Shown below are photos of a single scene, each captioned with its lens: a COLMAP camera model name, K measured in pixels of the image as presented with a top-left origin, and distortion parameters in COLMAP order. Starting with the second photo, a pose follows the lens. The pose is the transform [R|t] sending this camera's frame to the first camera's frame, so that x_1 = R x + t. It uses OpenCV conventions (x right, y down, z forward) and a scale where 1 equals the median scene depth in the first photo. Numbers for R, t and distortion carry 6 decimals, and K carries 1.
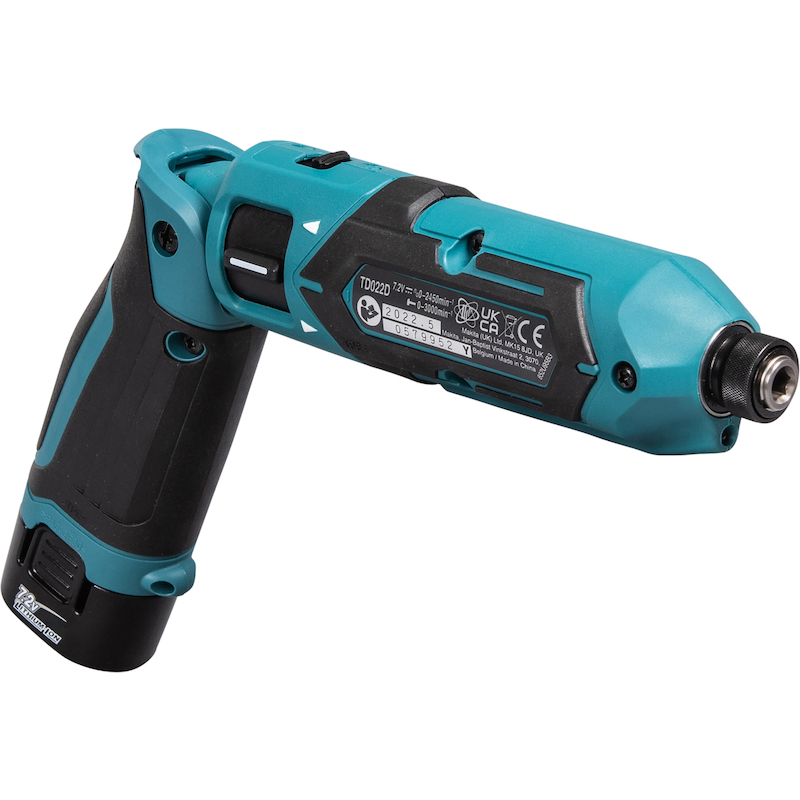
lens RADIAL K [[4441.9, 0, 400.0], [0, 4441.9, 400.0], [0, 0, 1]] dist [0.065773, 6.028196]
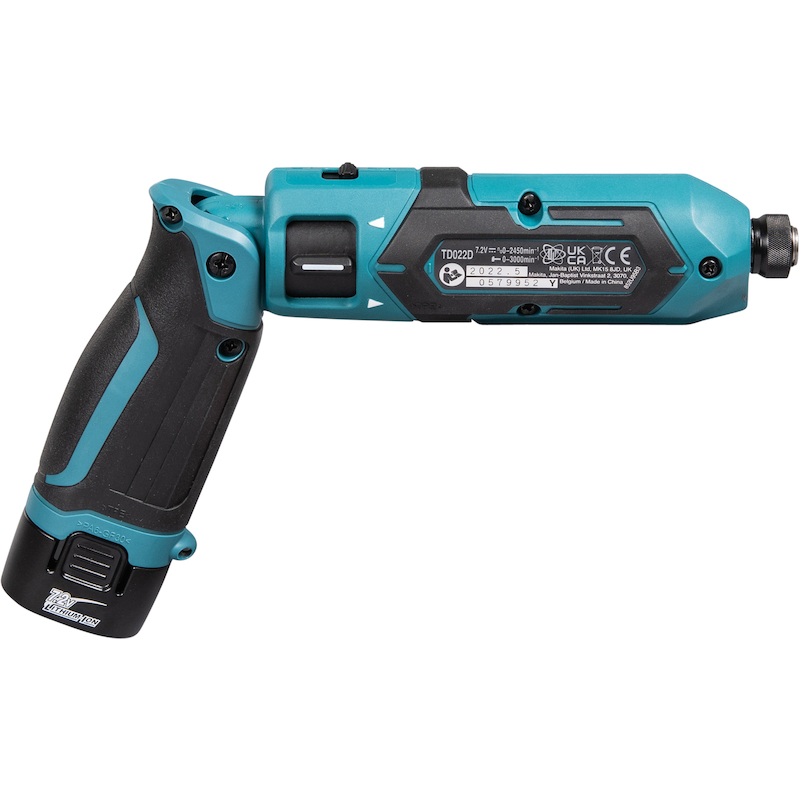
lens RADIAL K [[4441.9, 0, 400.0], [0, 4441.9, 400.0], [0, 0, 1]] dist [0.065773, 6.028196]
pose [[0.755416, -0.257318, 0.602606, -0.805605], [0.232684, 0.965070, 0.120404, -0.144144], [-0.612540, 0.049262, 0.788903, 0.006006]]
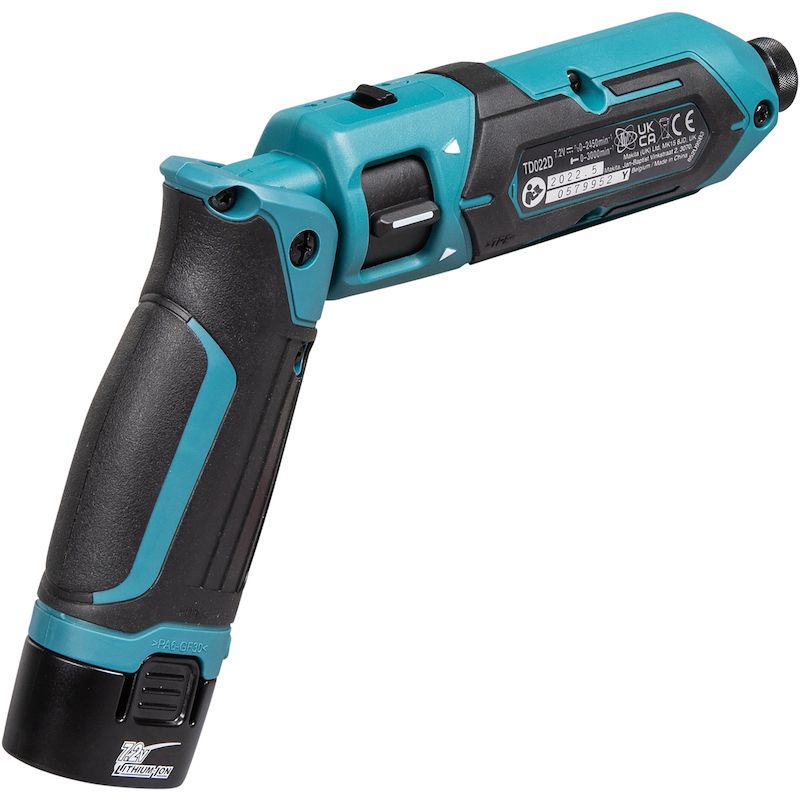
lens RADIAL K [[4441.9, 0, 400.0], [0, 4441.9, 400.0], [0, 0, 1]] dist [0.065773, 6.028196]
pose [[0.114698, -0.383555, 0.916368, -0.958390], [0.334174, 0.883593, 0.328010, -0.321423], [-0.935506, 0.268604, 0.229520, 0.821630]]
